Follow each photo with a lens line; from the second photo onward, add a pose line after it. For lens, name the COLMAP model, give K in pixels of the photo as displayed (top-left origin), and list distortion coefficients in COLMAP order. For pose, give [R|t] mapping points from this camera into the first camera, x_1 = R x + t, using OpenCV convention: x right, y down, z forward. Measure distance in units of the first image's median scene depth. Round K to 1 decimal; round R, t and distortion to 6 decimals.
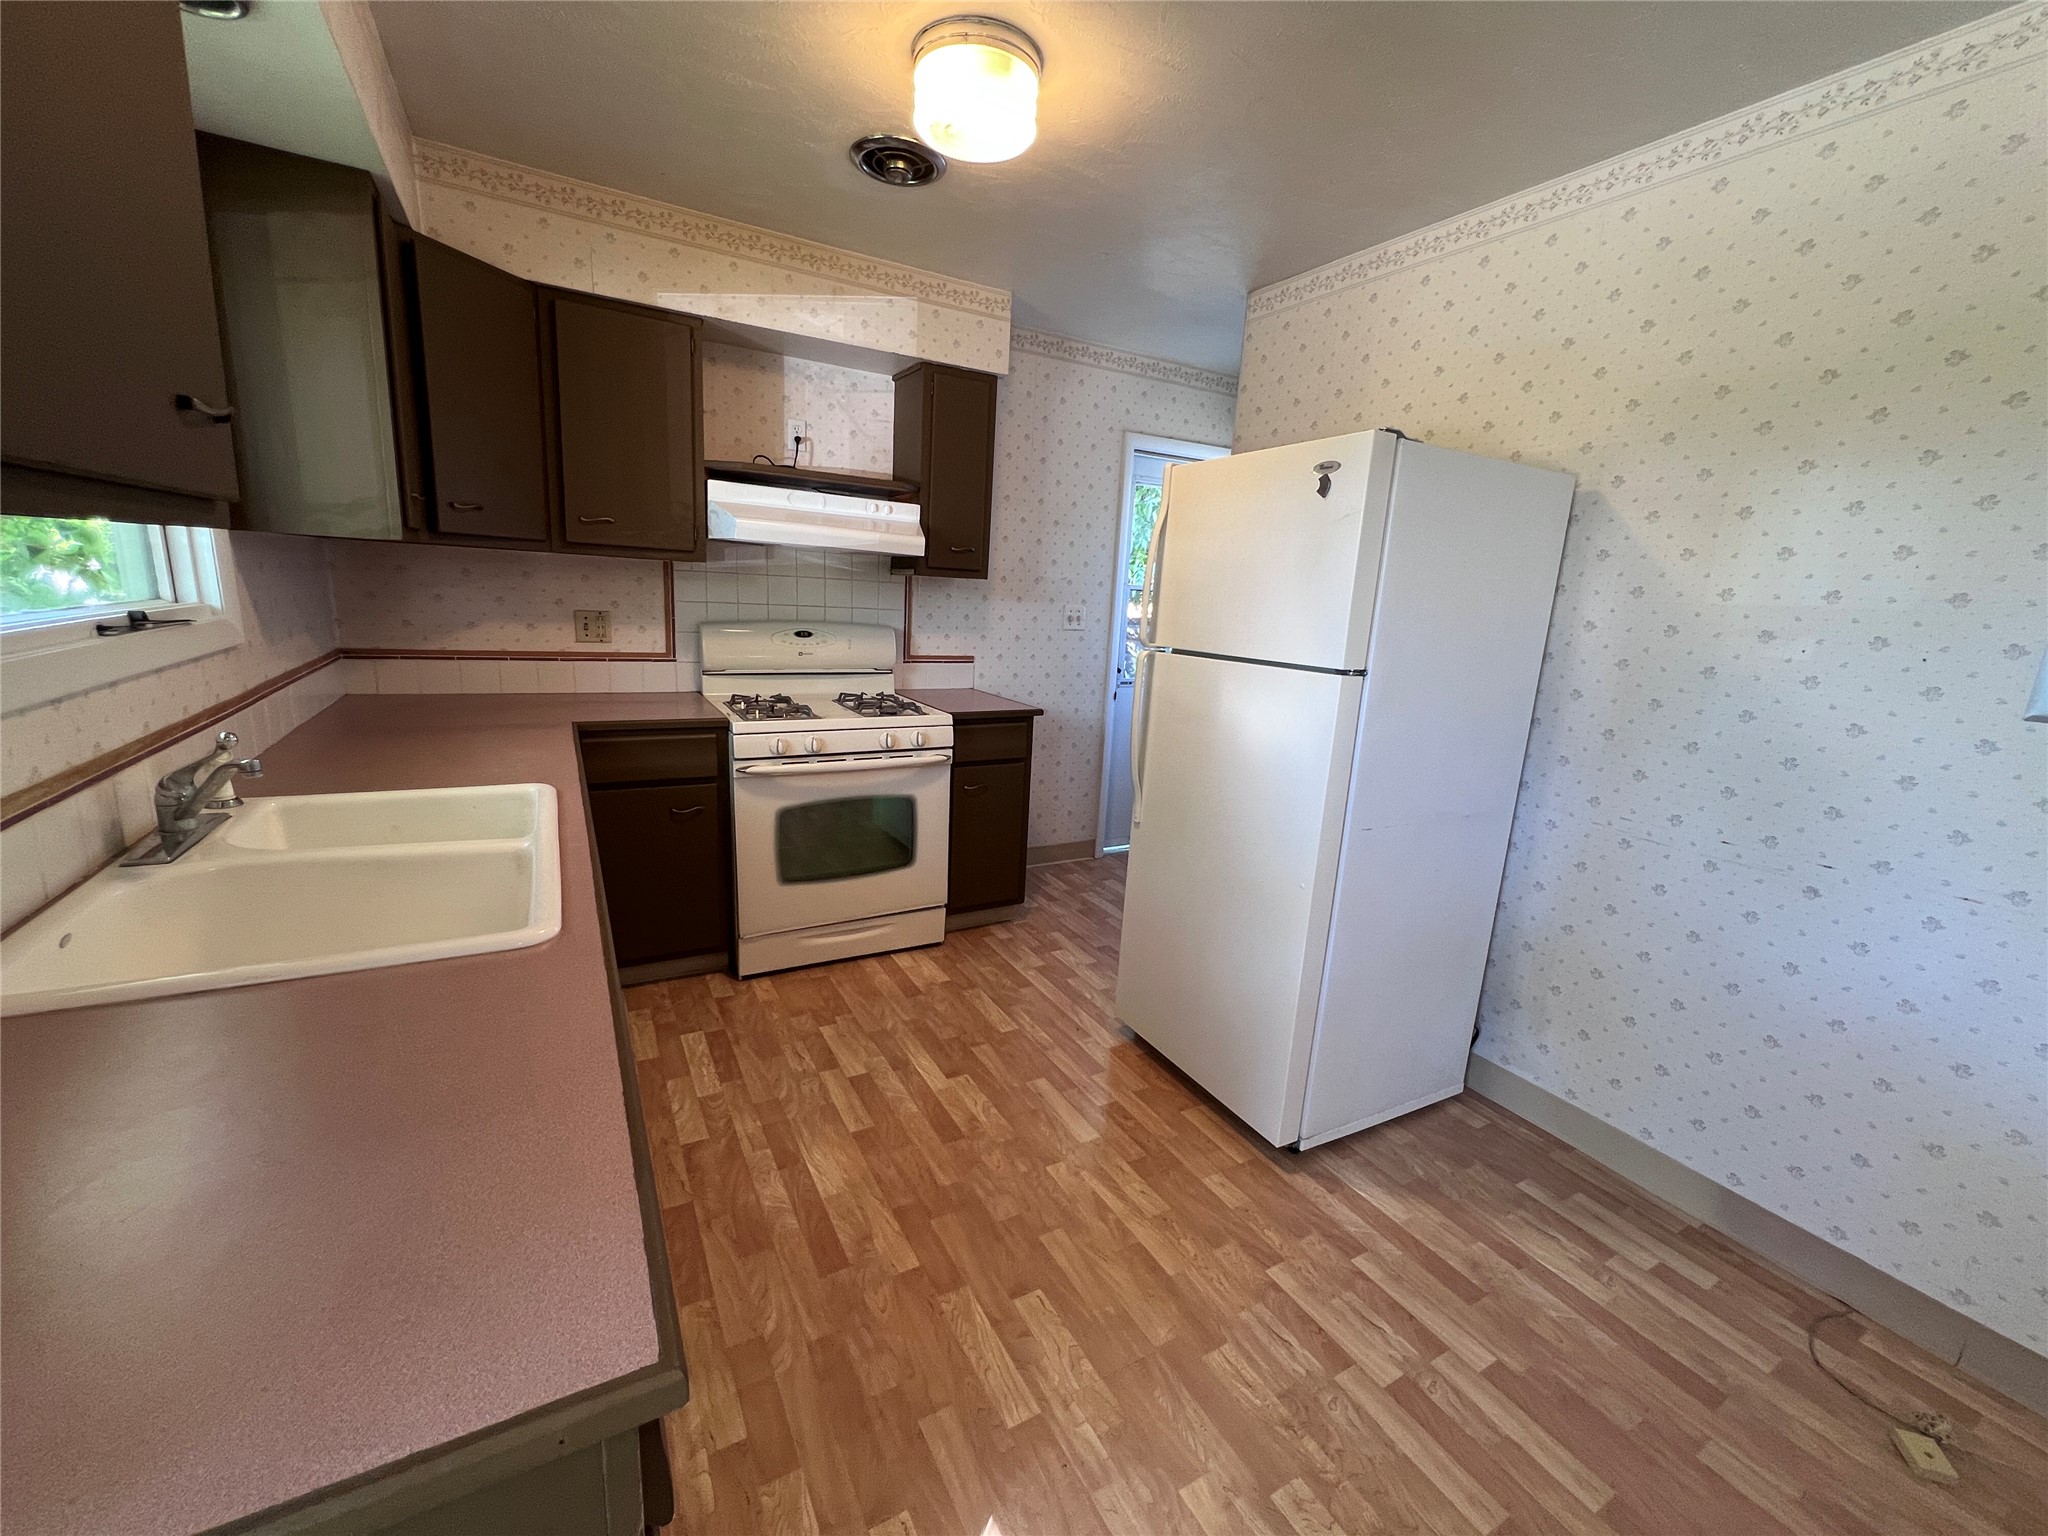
lens RADIAL K [[823.2, 0, 1023.4], [0, 823.2, 764.8], [0, 0, 1]] dist [-0.000516, -0.000403]
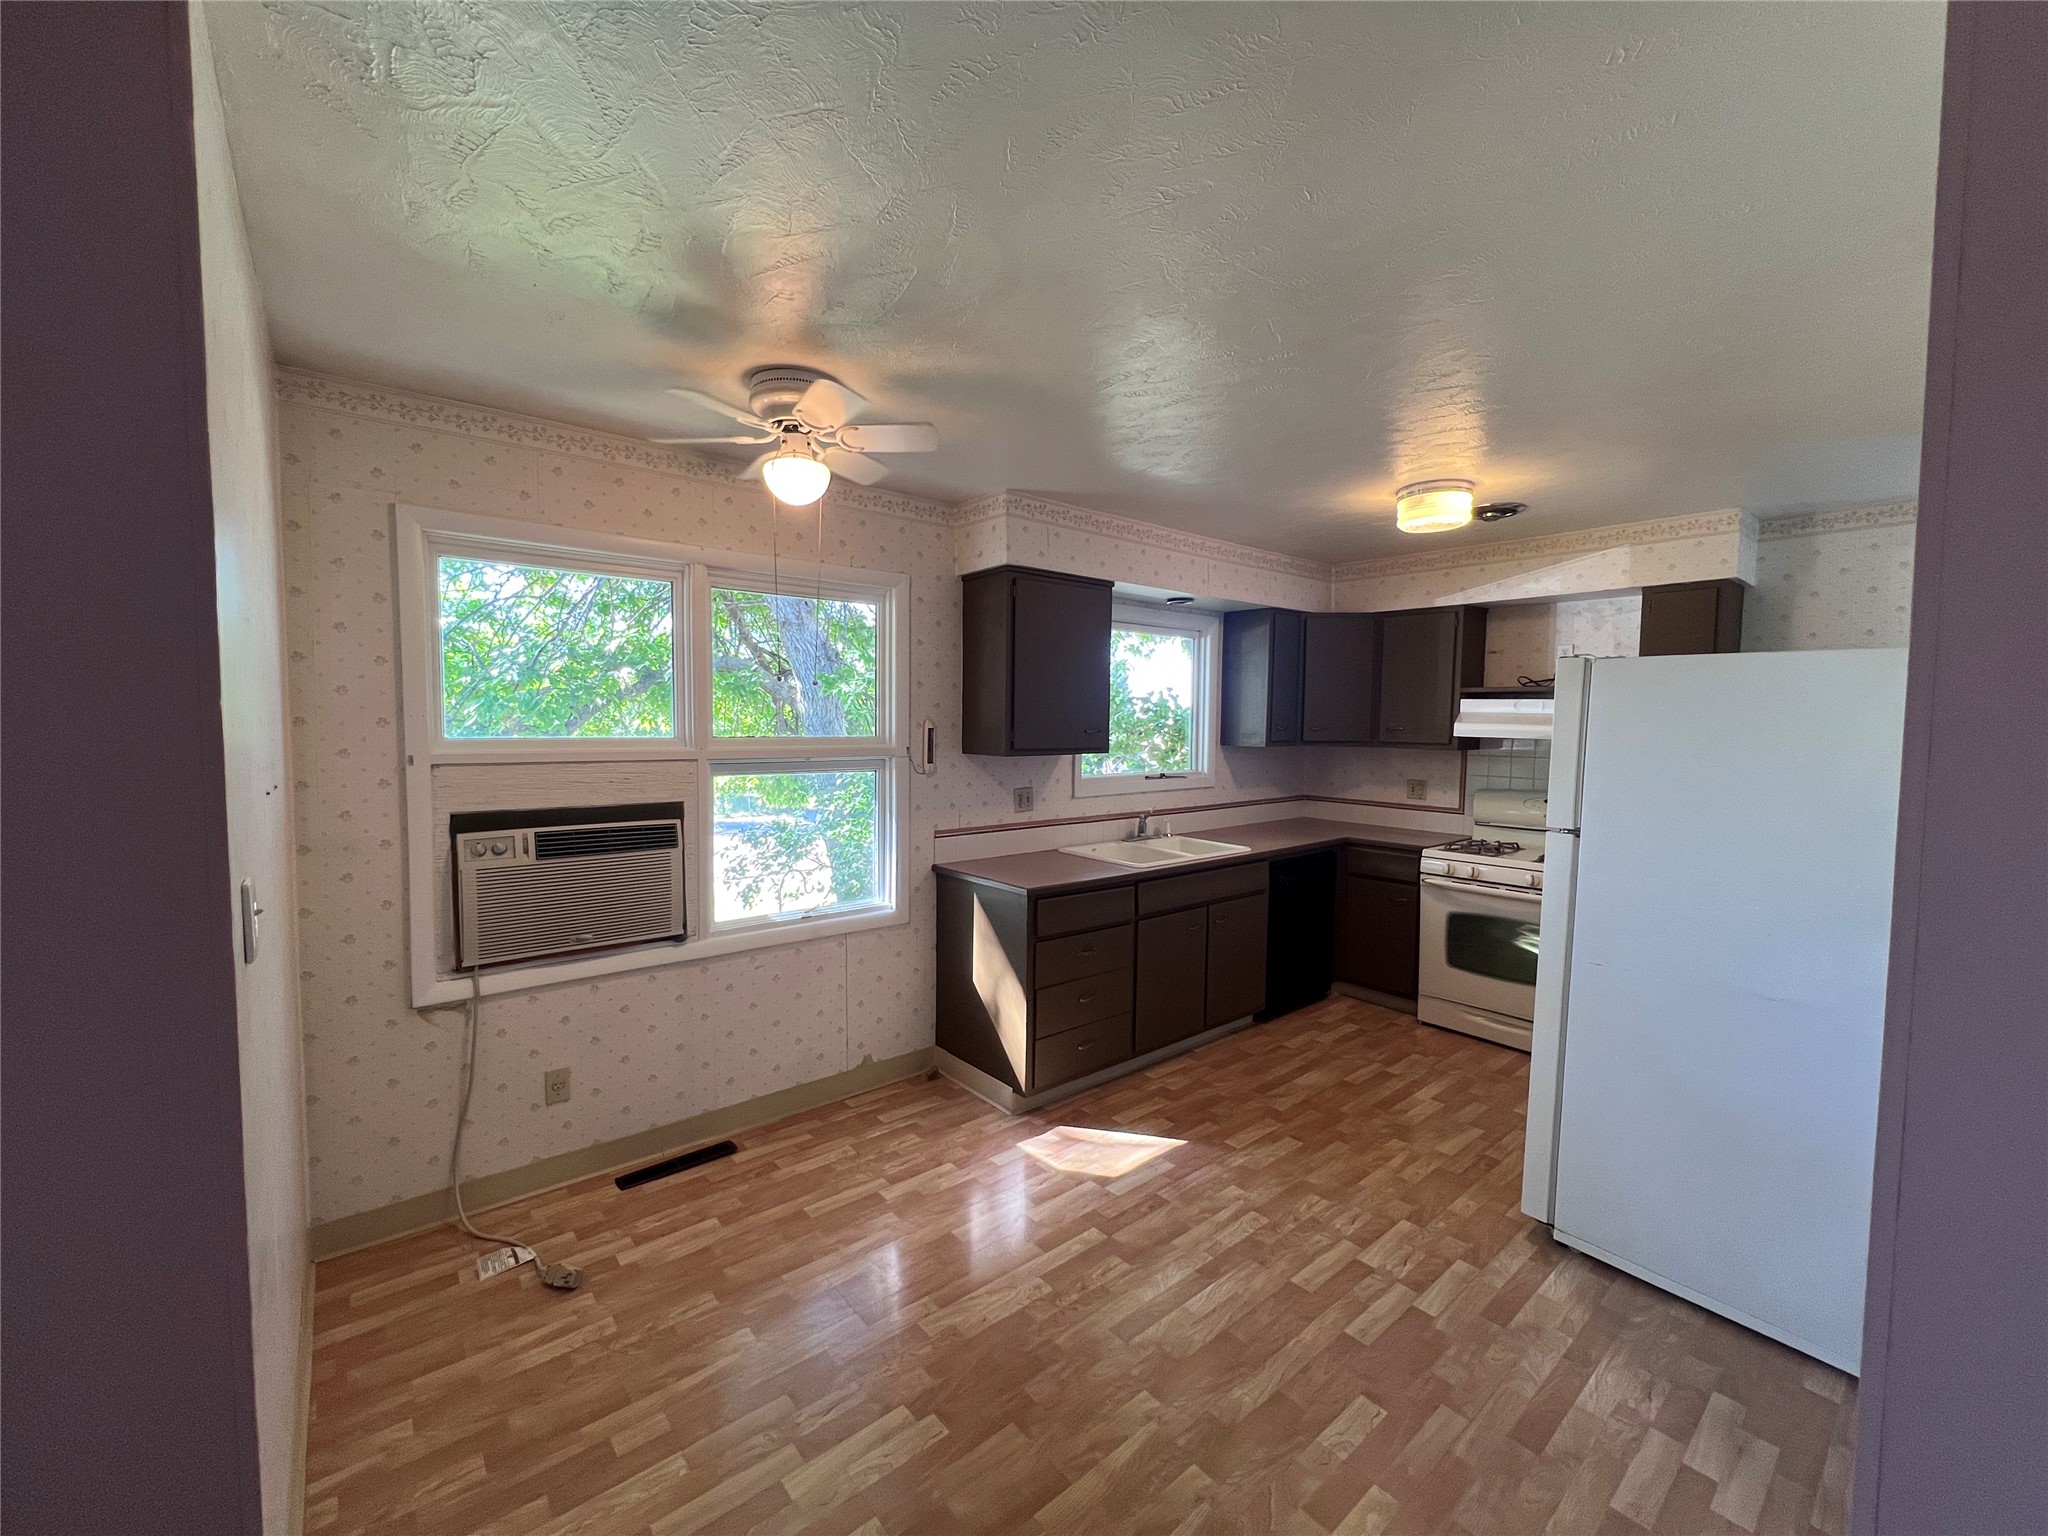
lens RADIAL K [[823.2, 0, 1023.3], [0, 823.2, 770.5], [0, 0, 1]] dist [-0.000516, -0.000403]
pose [[0.179345, 0.007880, -0.983755, 1.209850], [-0.208476, 0.977562, -0.030176, 0.009867], [0.961443, 0.210501, 0.176964, -0.065753]]
